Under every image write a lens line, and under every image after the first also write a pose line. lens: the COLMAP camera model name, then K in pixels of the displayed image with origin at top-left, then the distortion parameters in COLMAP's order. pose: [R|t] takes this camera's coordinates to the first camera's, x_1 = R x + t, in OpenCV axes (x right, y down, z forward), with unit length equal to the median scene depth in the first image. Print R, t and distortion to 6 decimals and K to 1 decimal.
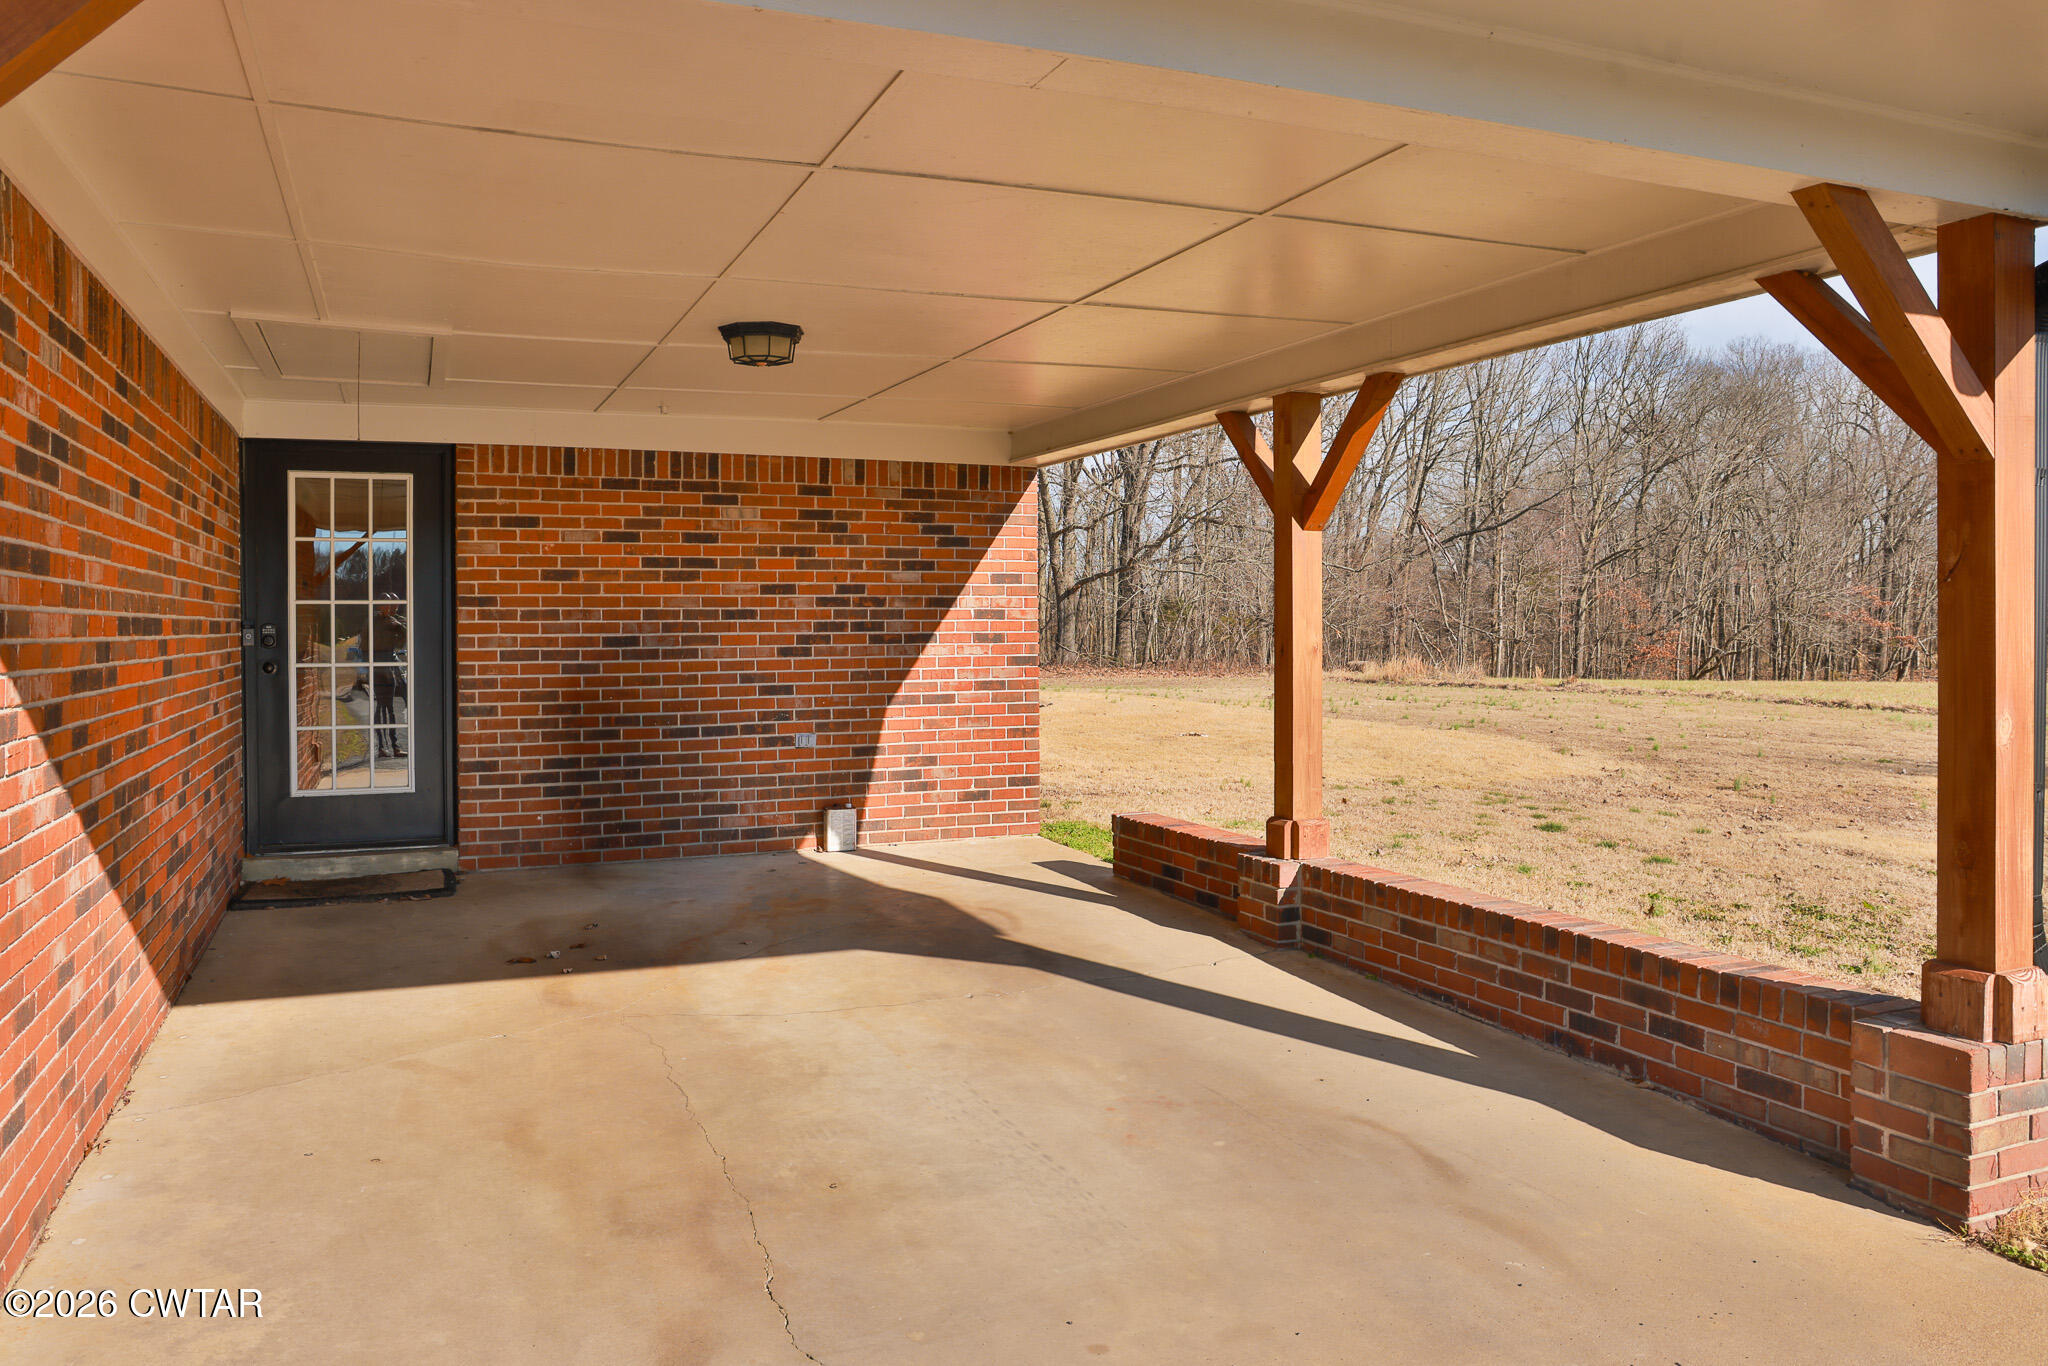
lens RADIAL K [[1445.2, 0, 1025.2], [0, 1445.2, 643.0], [0, 0, 1]] dist [-0.092602, -0.000588]
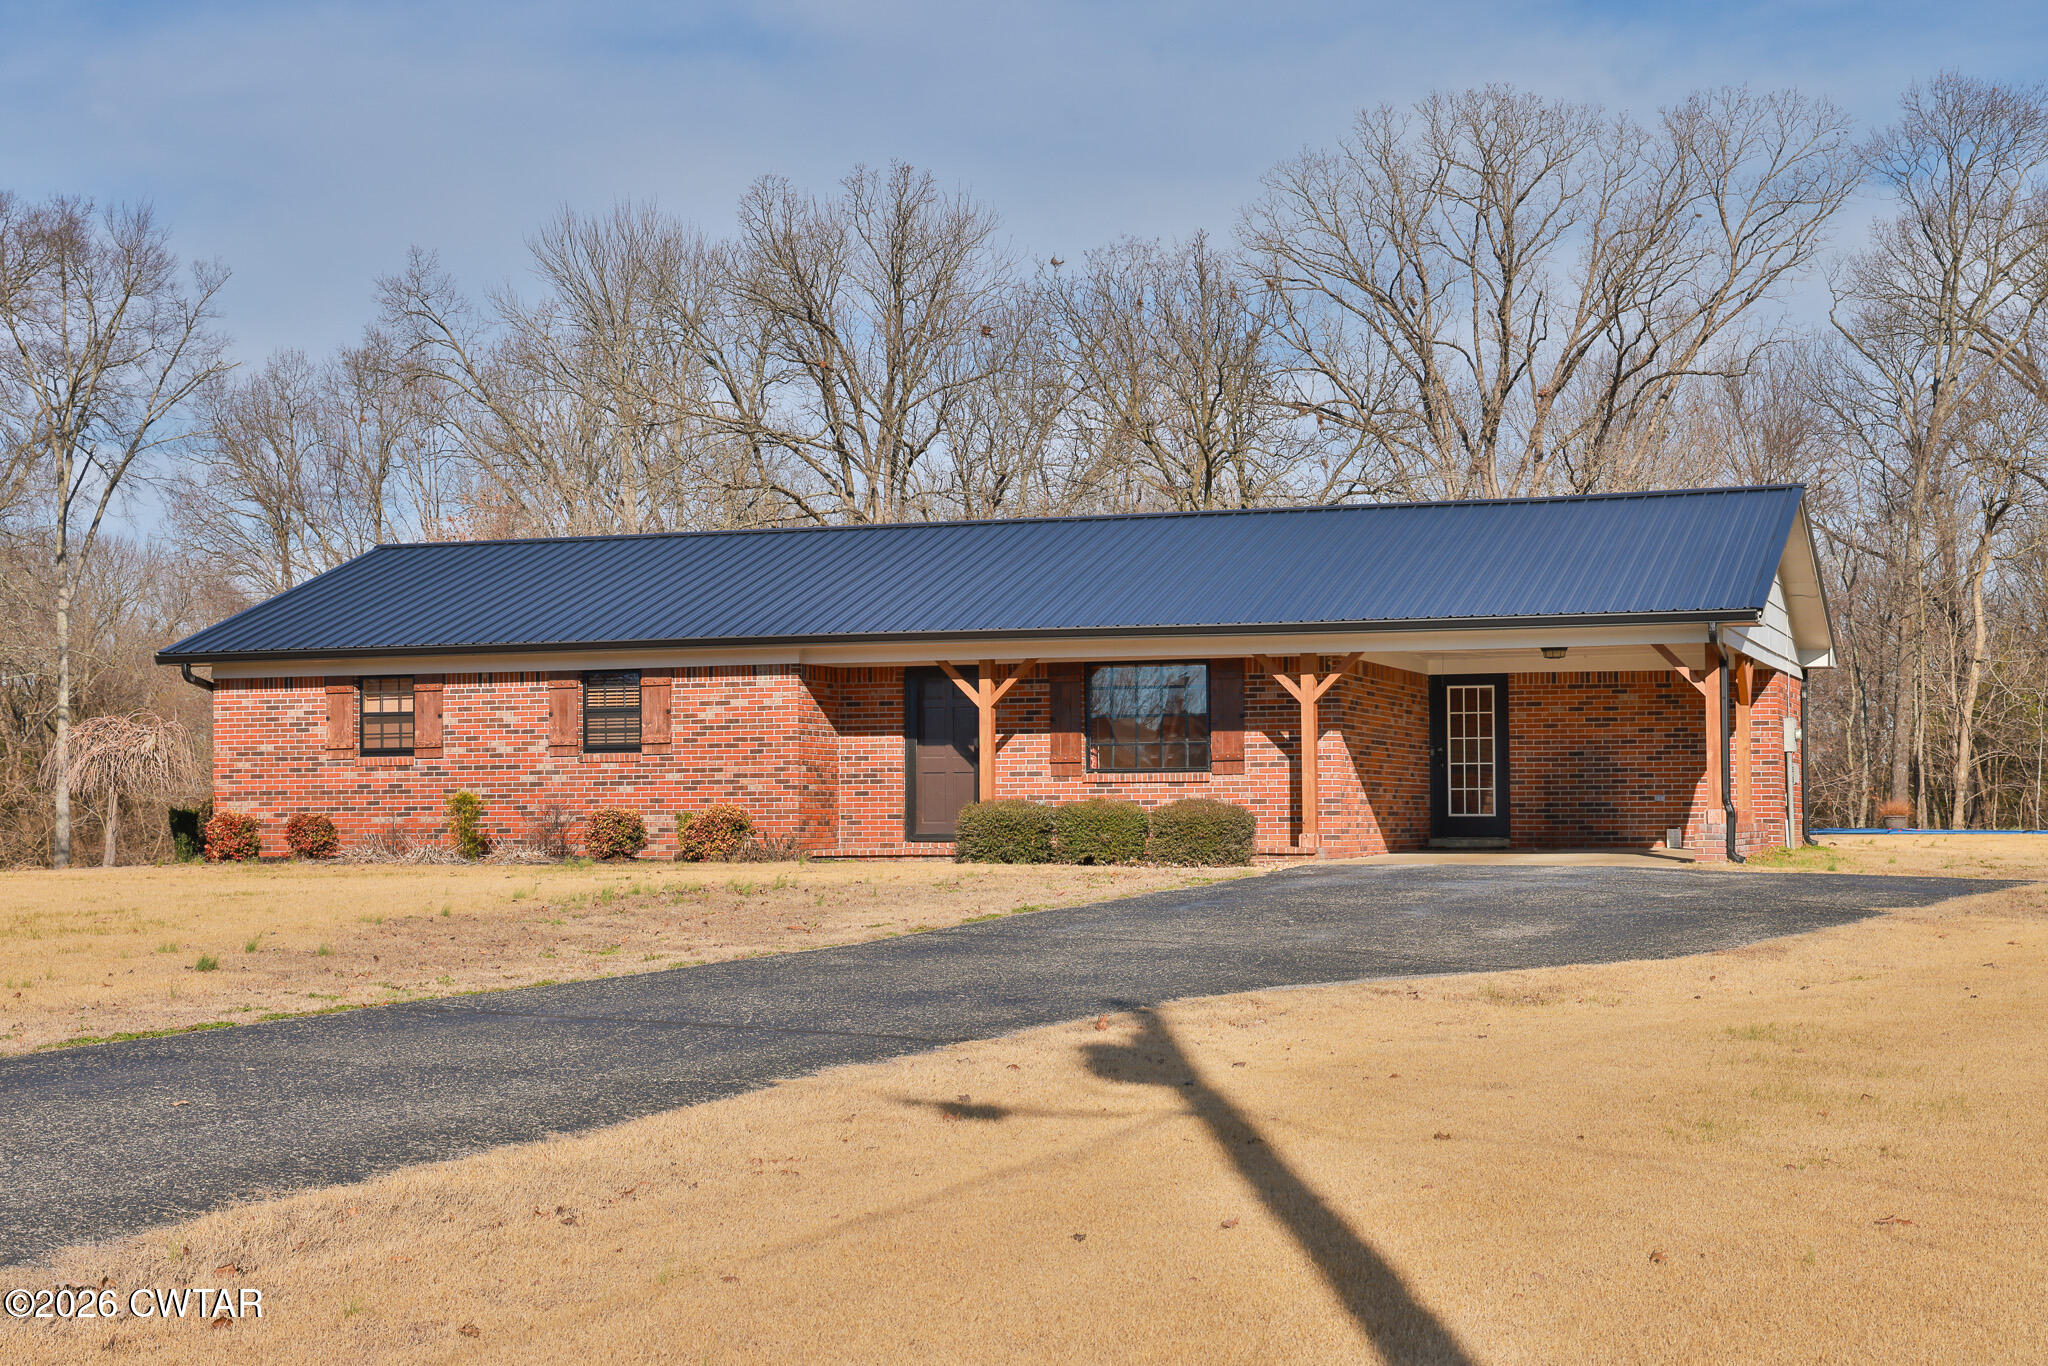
lens RADIAL K [[2755.9, 0, 1024.0], [0, 2755.9, 683.0], [0, 0, 1]] dist [0.114229, -0.016562]
pose [[0.730792, -0.032531, -0.681825, 2.107047], [-0.007380, 0.998429, -0.055546, 0.139201], [0.682560, 0.045625, 0.729404, -2.865425]]
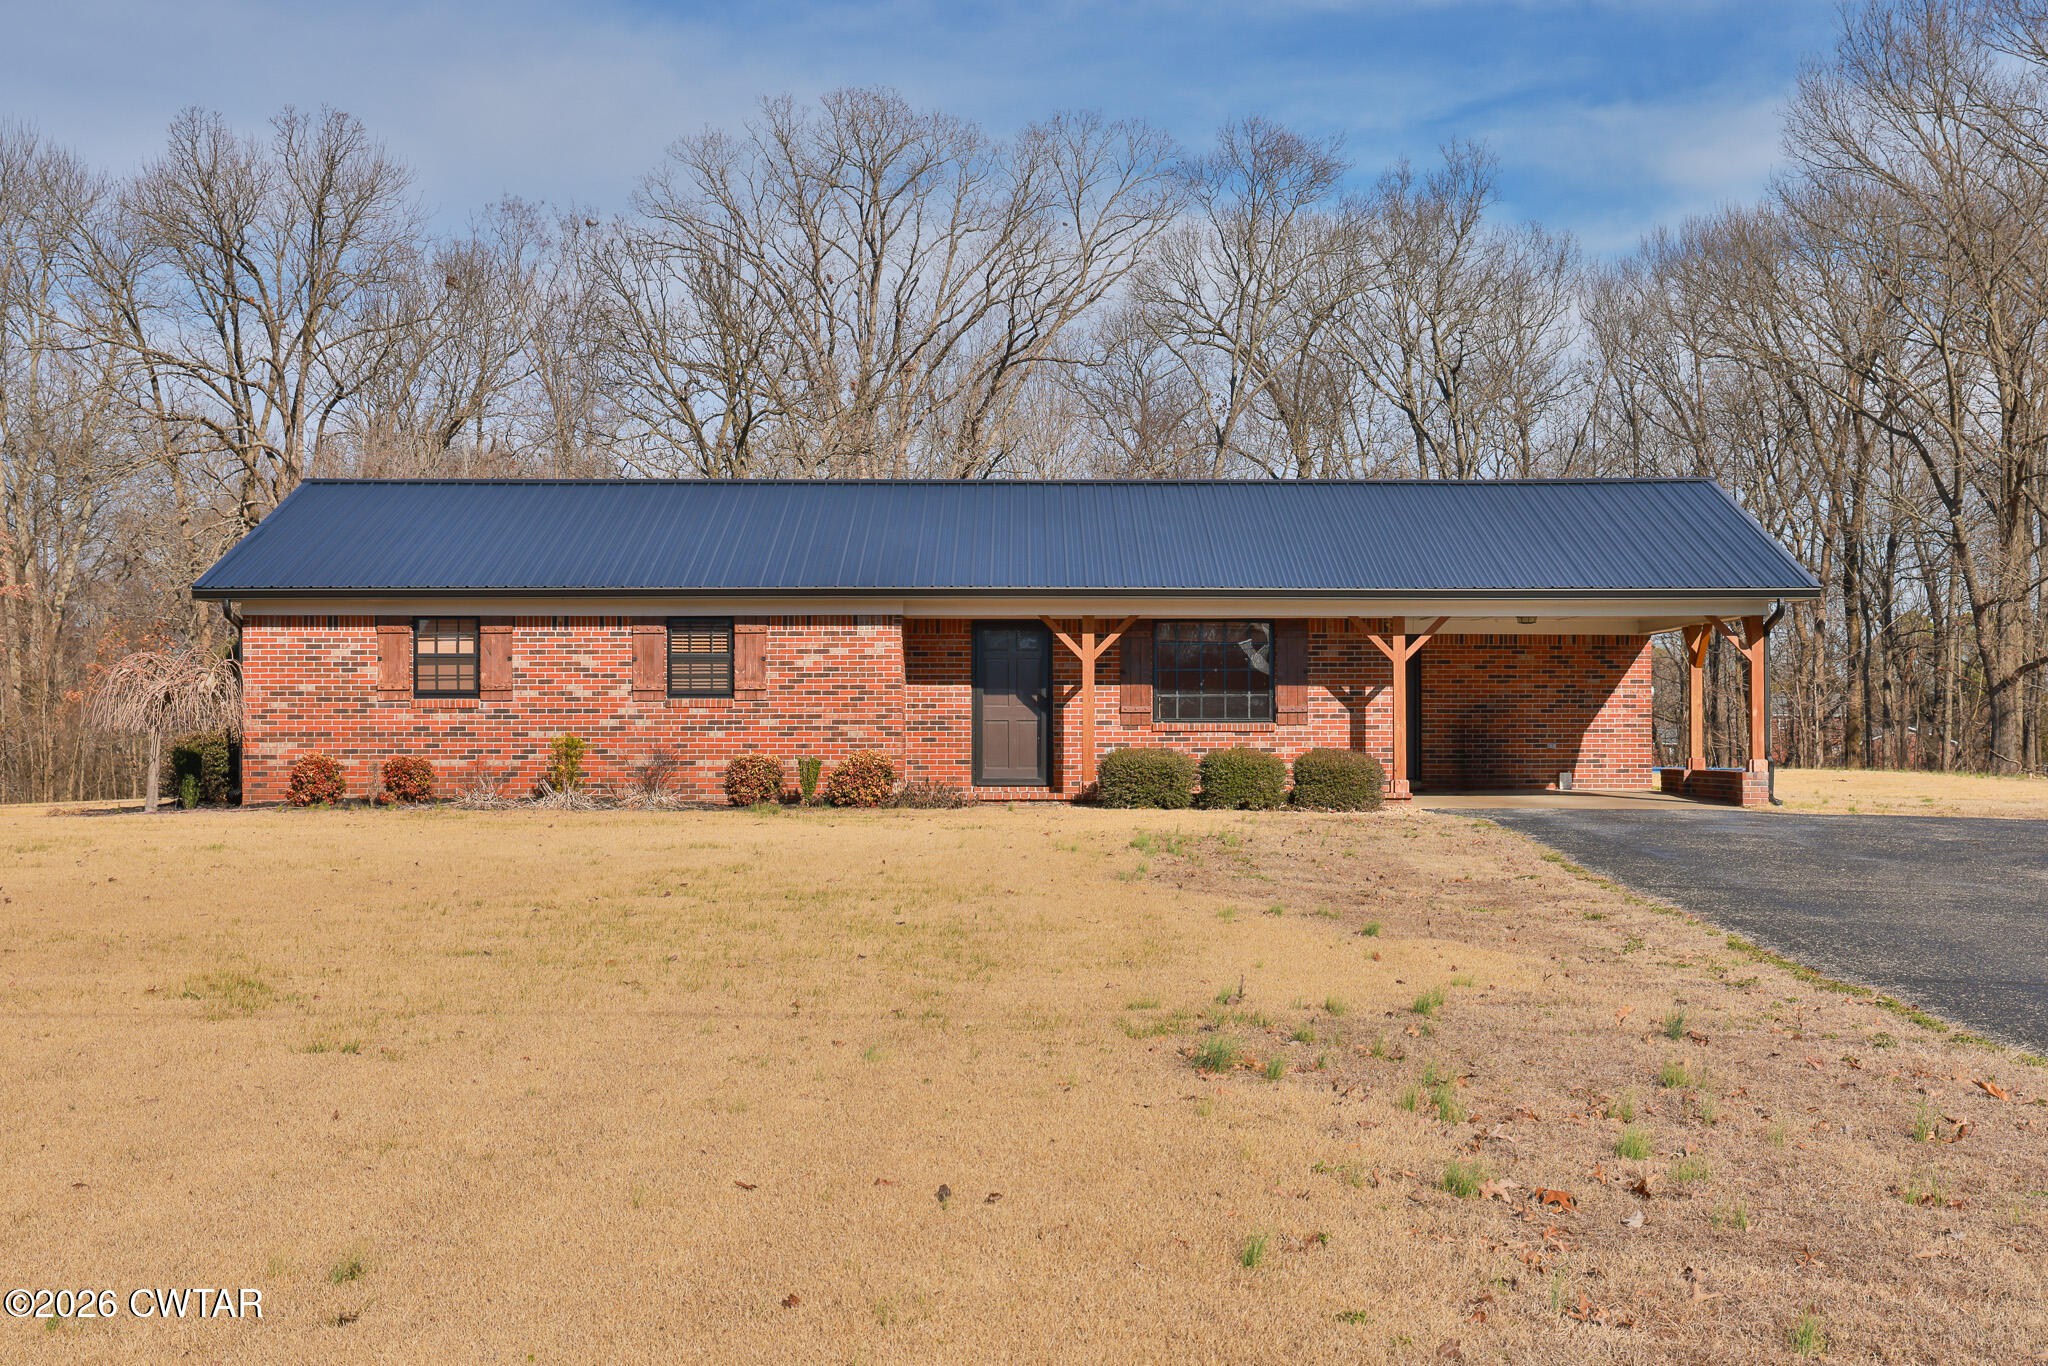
lens RADIAL K [[2514.6, 0, 1024.0], [0, 2514.6, 683.0], [0, 0, 1]] dist [0.004738, -0.002191]
pose [[0.914909, -0.004494, -0.403635, 0.815475], [-0.009632, 0.999410, -0.032961, 0.116111], [0.403545, 0.034044, 0.914326, -3.558288]]
